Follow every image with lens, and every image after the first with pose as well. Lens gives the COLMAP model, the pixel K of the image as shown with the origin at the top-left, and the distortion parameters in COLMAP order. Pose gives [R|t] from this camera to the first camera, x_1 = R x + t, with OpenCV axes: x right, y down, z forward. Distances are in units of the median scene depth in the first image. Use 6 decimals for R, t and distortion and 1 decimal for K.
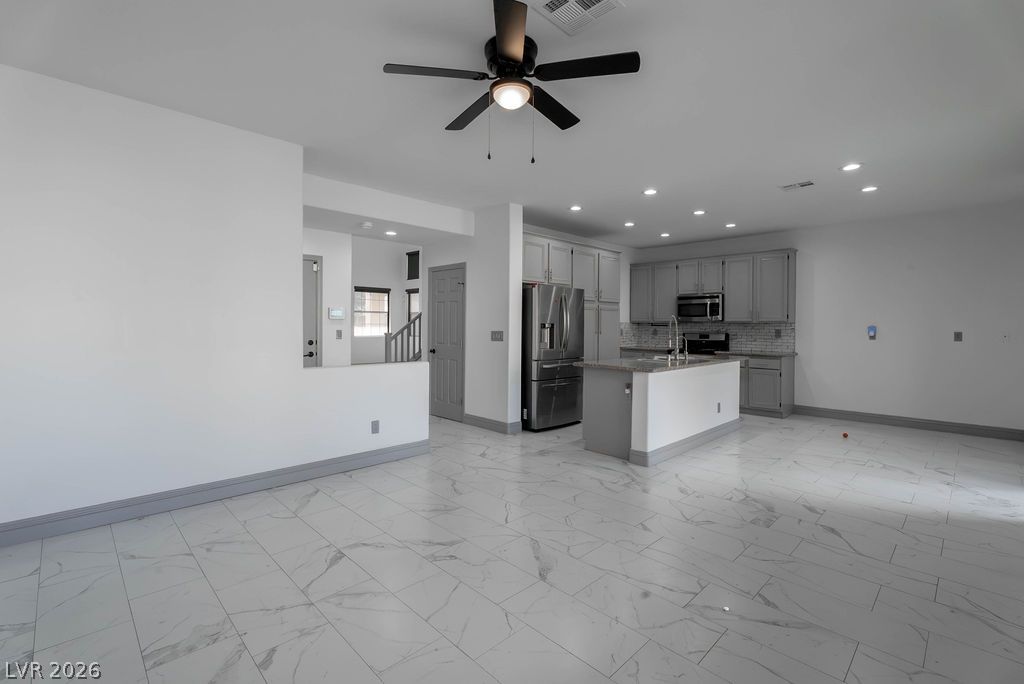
lens RADIAL K [[456.3, 0, 509.8], [0, 456.3, 329.1], [0, 0, 1]] dist [-0.002467, -0.000037]
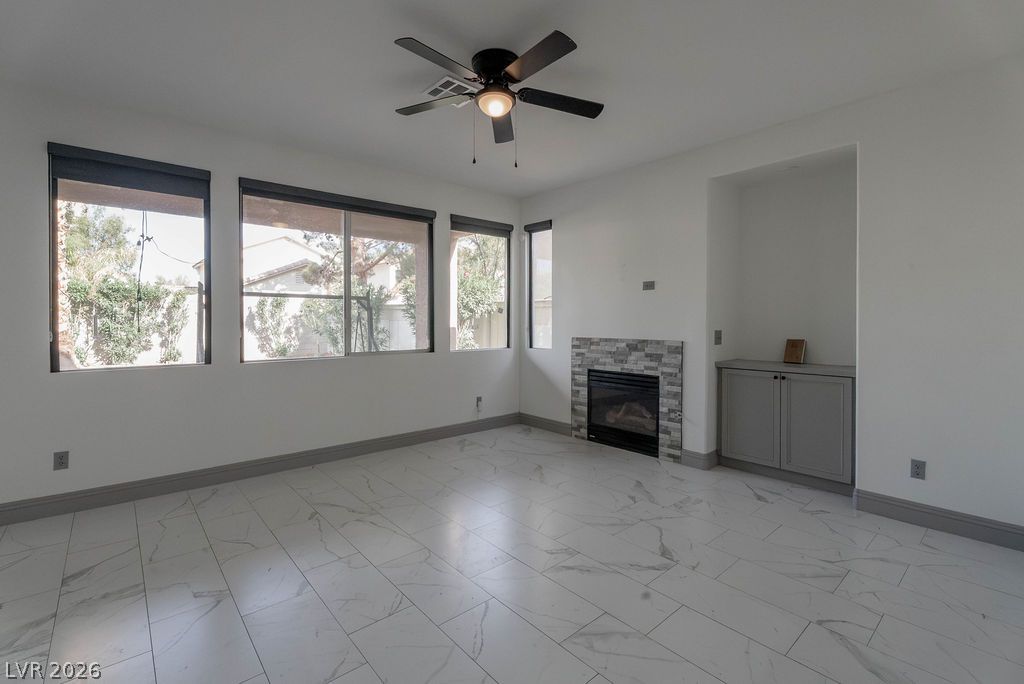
lens RADIAL K [[456.3, 0, 509.8], [0, 456.3, 329.1], [0, 0, 1]] dist [-0.002467, -0.000037]
pose [[-0.998151, -0.009399, 0.060056, -0.077302], [-0.007845, 0.999629, 0.026067, -0.007016], [-0.060279, 0.025548, -0.997855, 1.633308]]
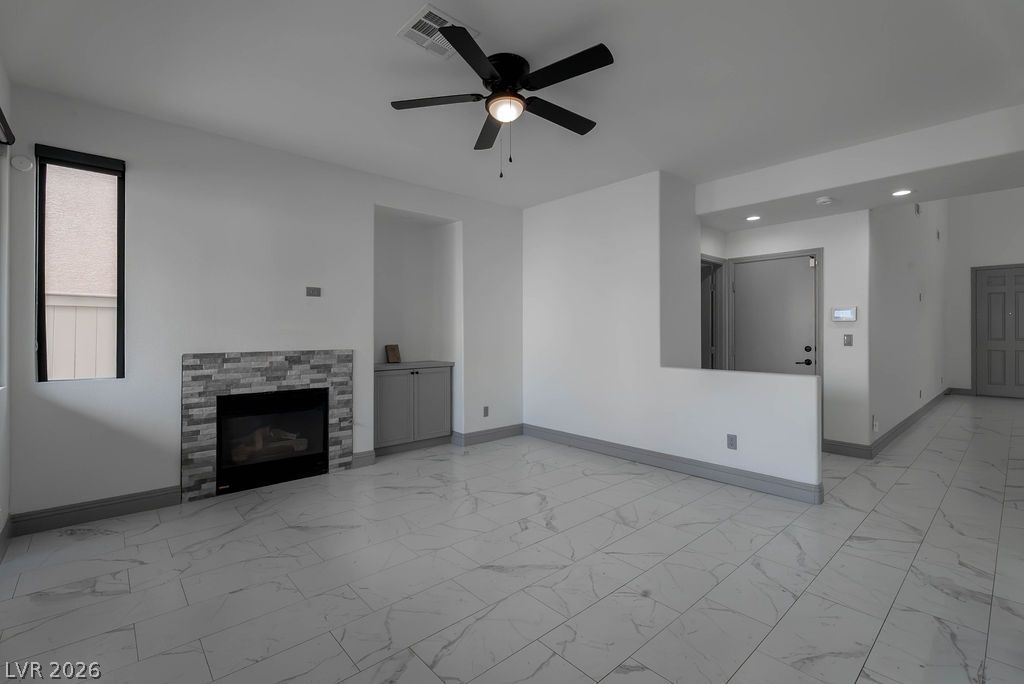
lens RADIAL K [[456.3, 0, 509.8], [0, 456.3, 329.1], [0, 0, 1]] dist [-0.002467, -0.000037]
pose [[-0.046608, -0.018878, -0.998735, 0.844506], [-0.005104, 0.999813, -0.018660, 0.019422], [0.998900, 0.004227, -0.046695, 0.835587]]
